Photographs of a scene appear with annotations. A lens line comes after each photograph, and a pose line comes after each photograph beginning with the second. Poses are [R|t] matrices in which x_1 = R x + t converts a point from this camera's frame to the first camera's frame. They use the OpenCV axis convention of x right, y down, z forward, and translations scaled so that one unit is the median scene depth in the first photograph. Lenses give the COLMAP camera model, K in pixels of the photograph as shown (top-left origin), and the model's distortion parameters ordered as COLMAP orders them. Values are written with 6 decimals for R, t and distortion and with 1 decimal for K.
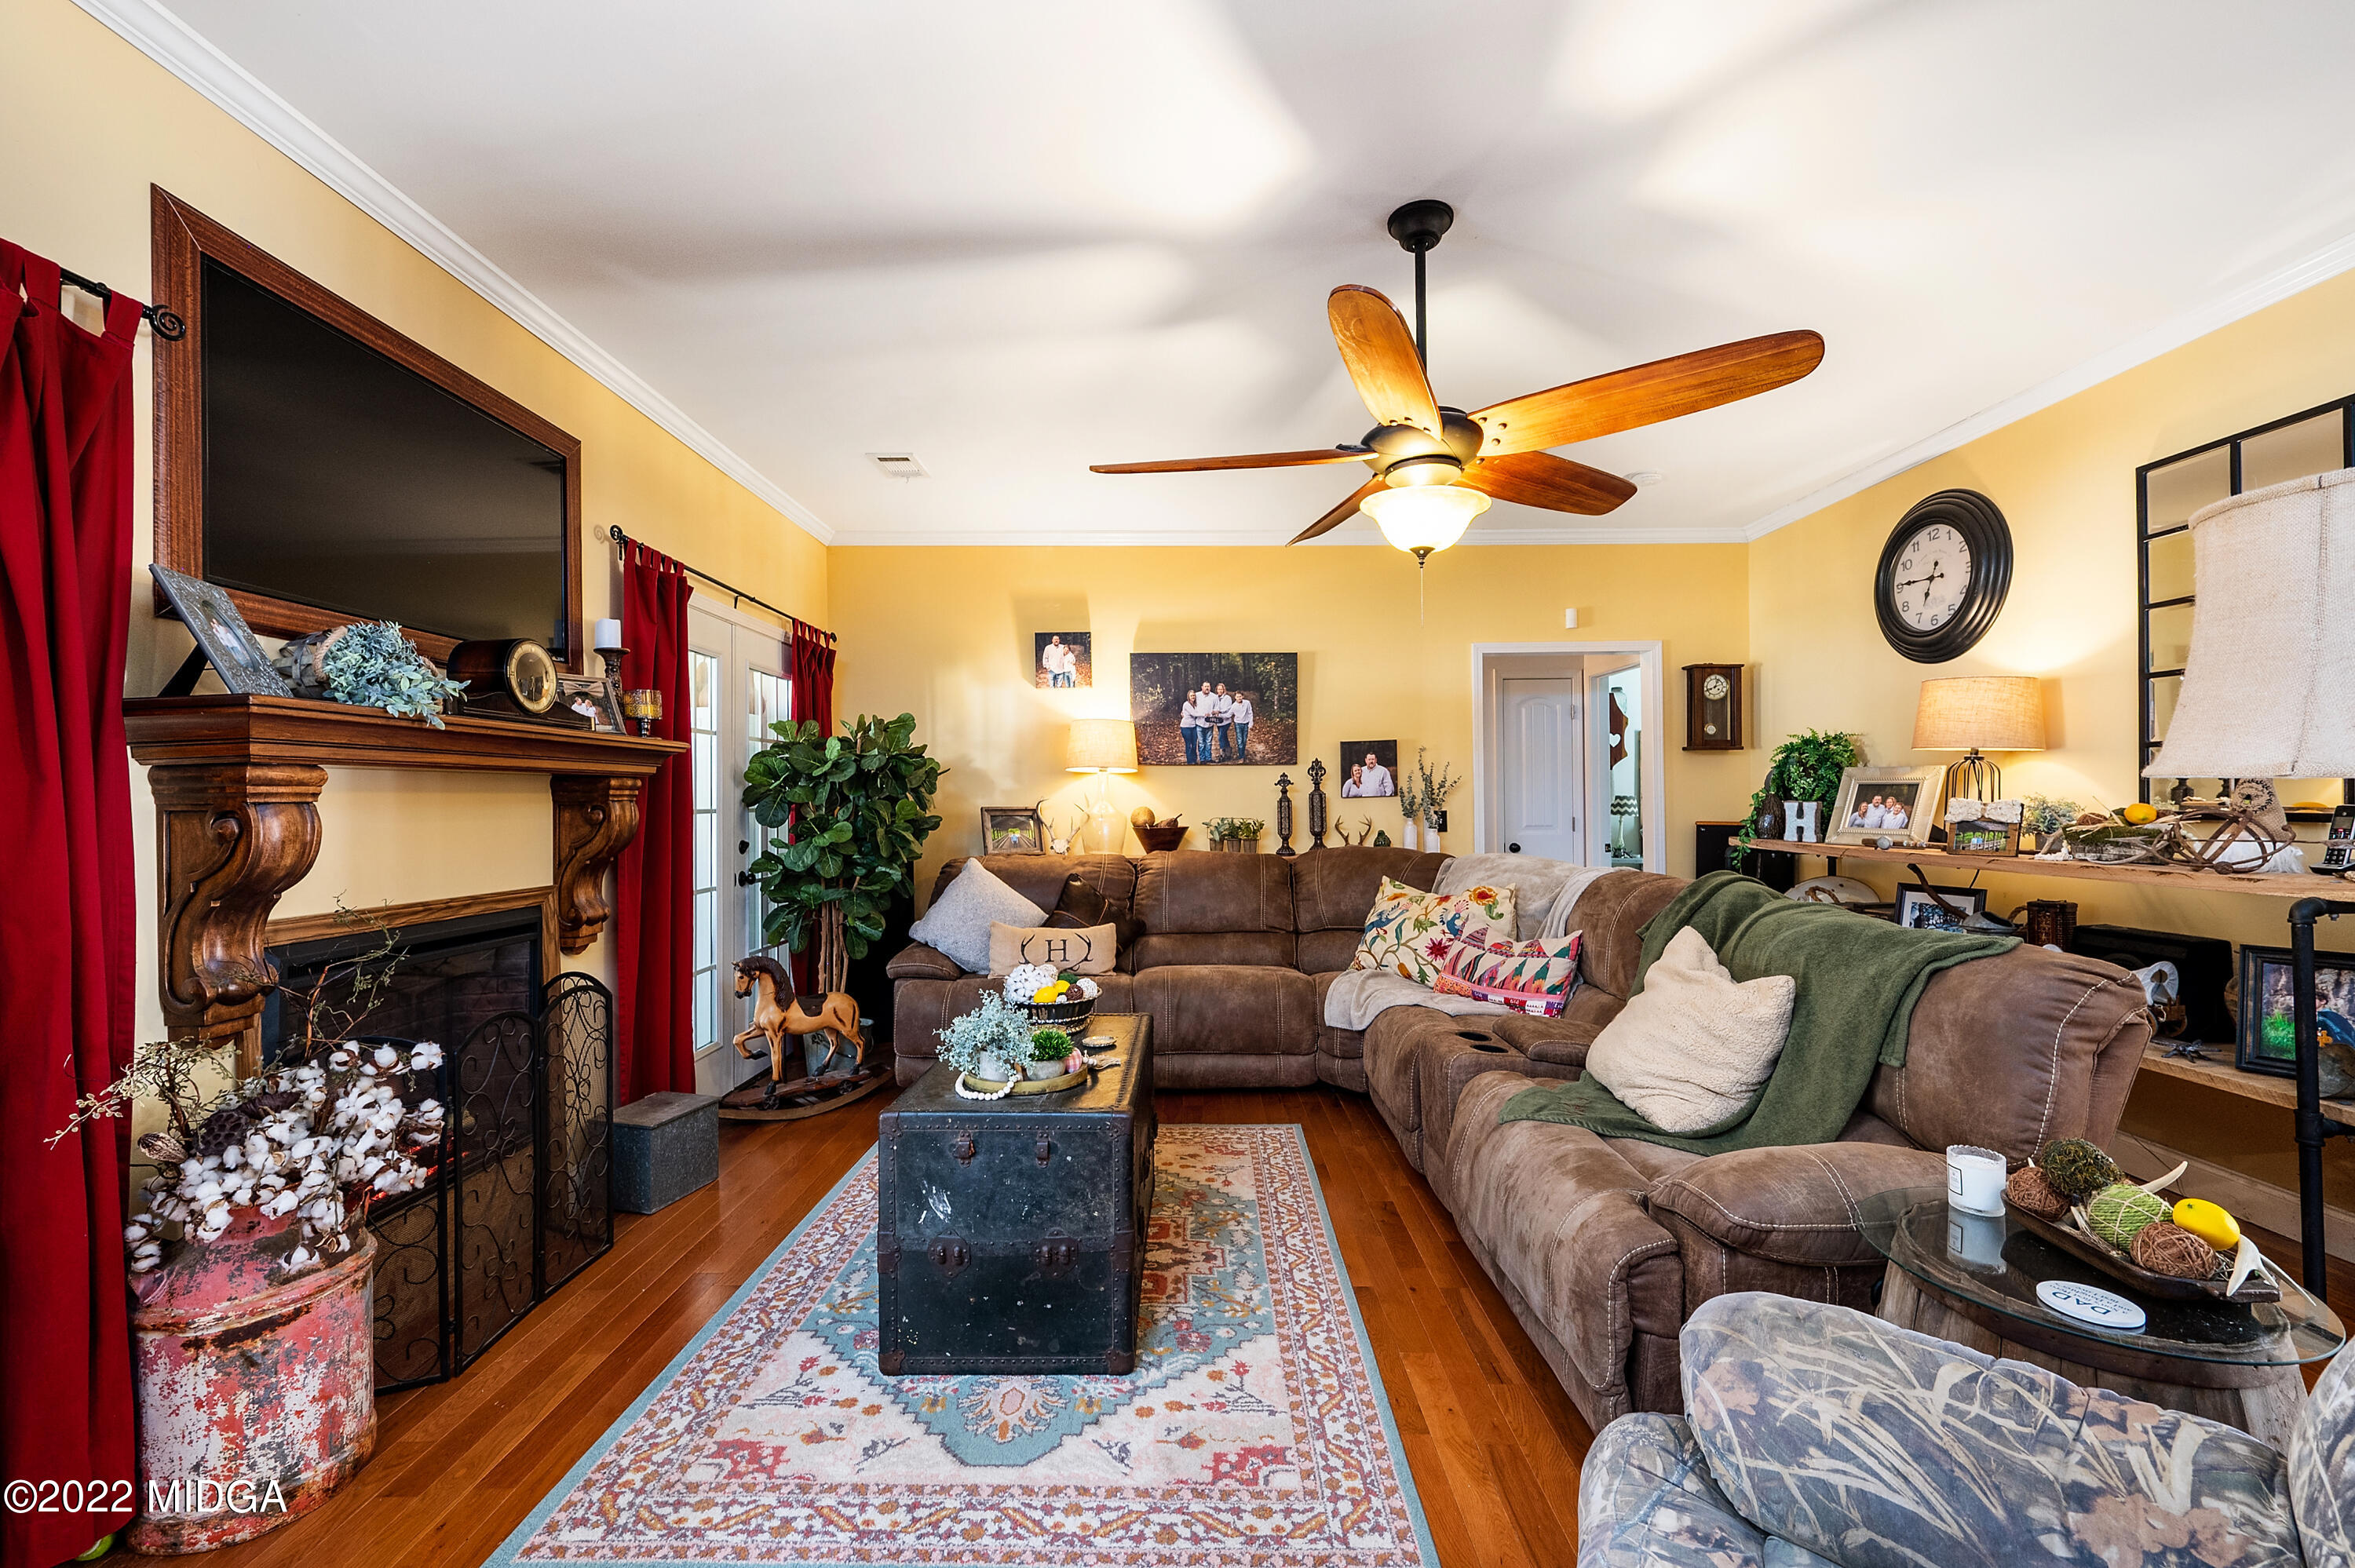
lens RADIAL K [[961.6, 0, 1216.5], [0, 961.6, 791.3], [0, 0, 1]] dist [-0.001294, -0.000349]
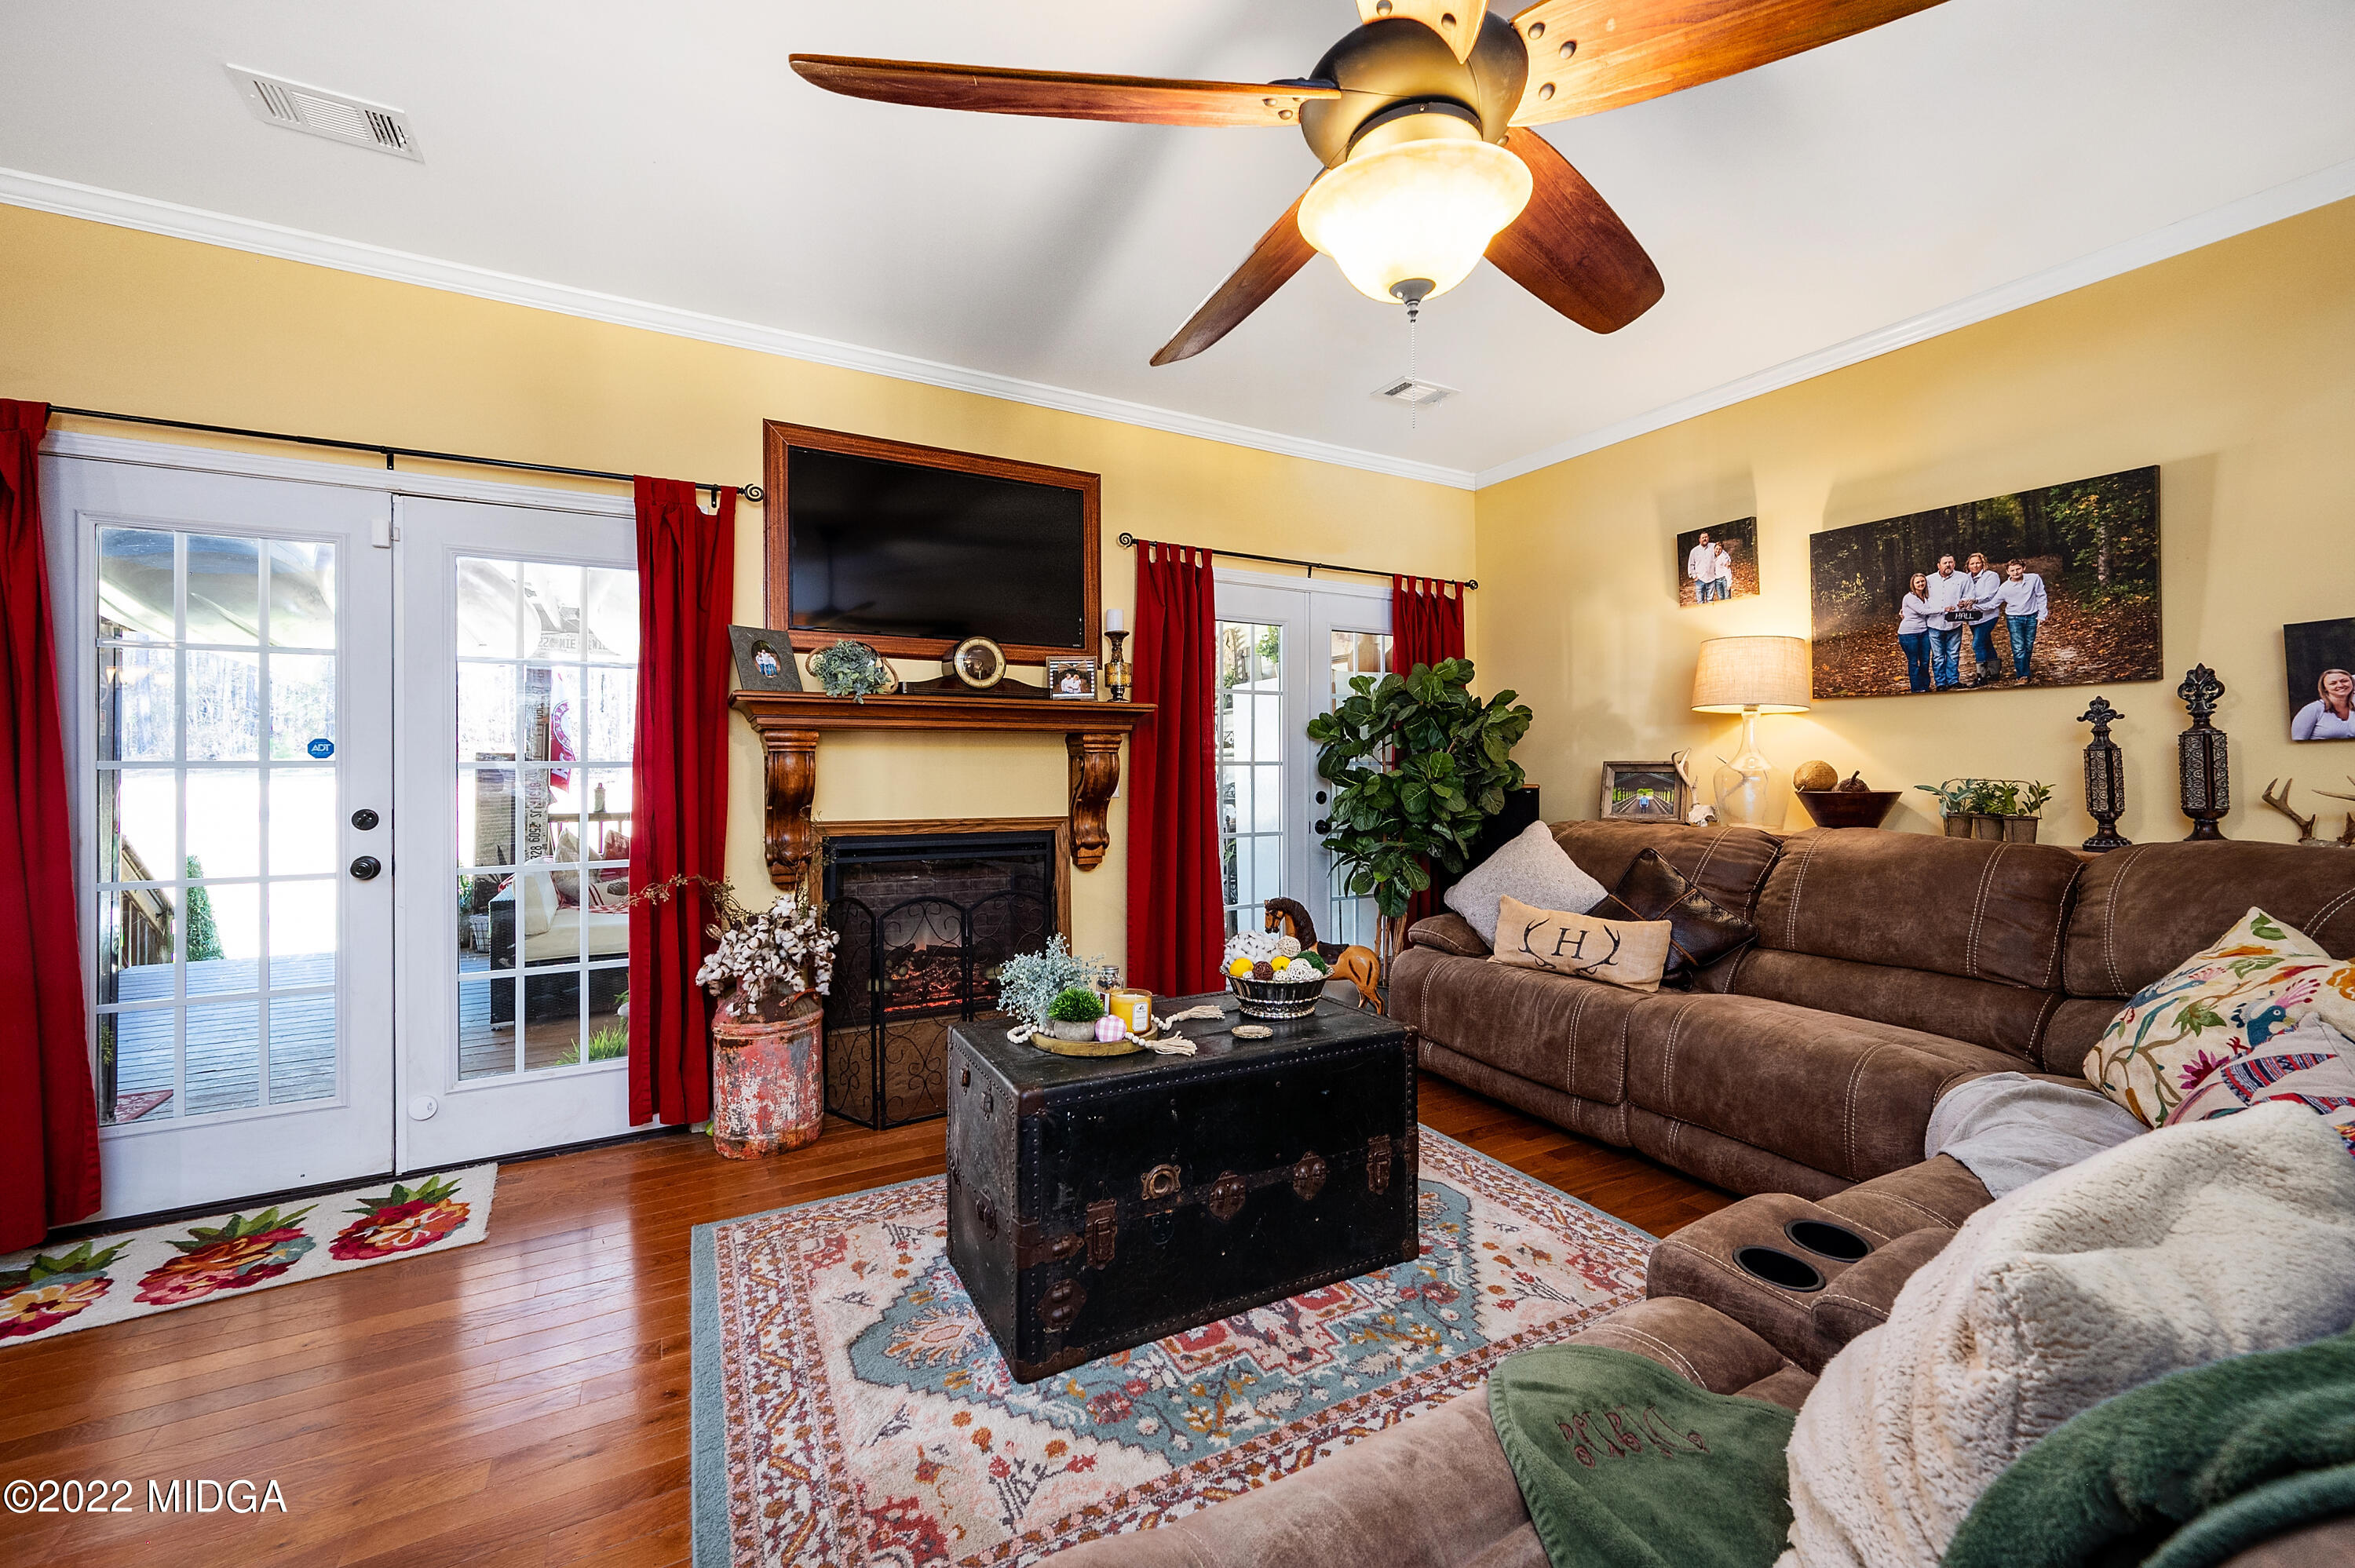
lens RADIAL K [[976.5, 0, 1227.5], [0, 976.5, 762.7], [0, 0, 1]] dist [-0.001214, -0.000189]
pose [[0.455870, -0.001973, -0.890044, 0.348301], [0.008407, 0.999962, 0.002089, 0.012818], [0.890007, -0.008435, 0.455870, 0.330688]]
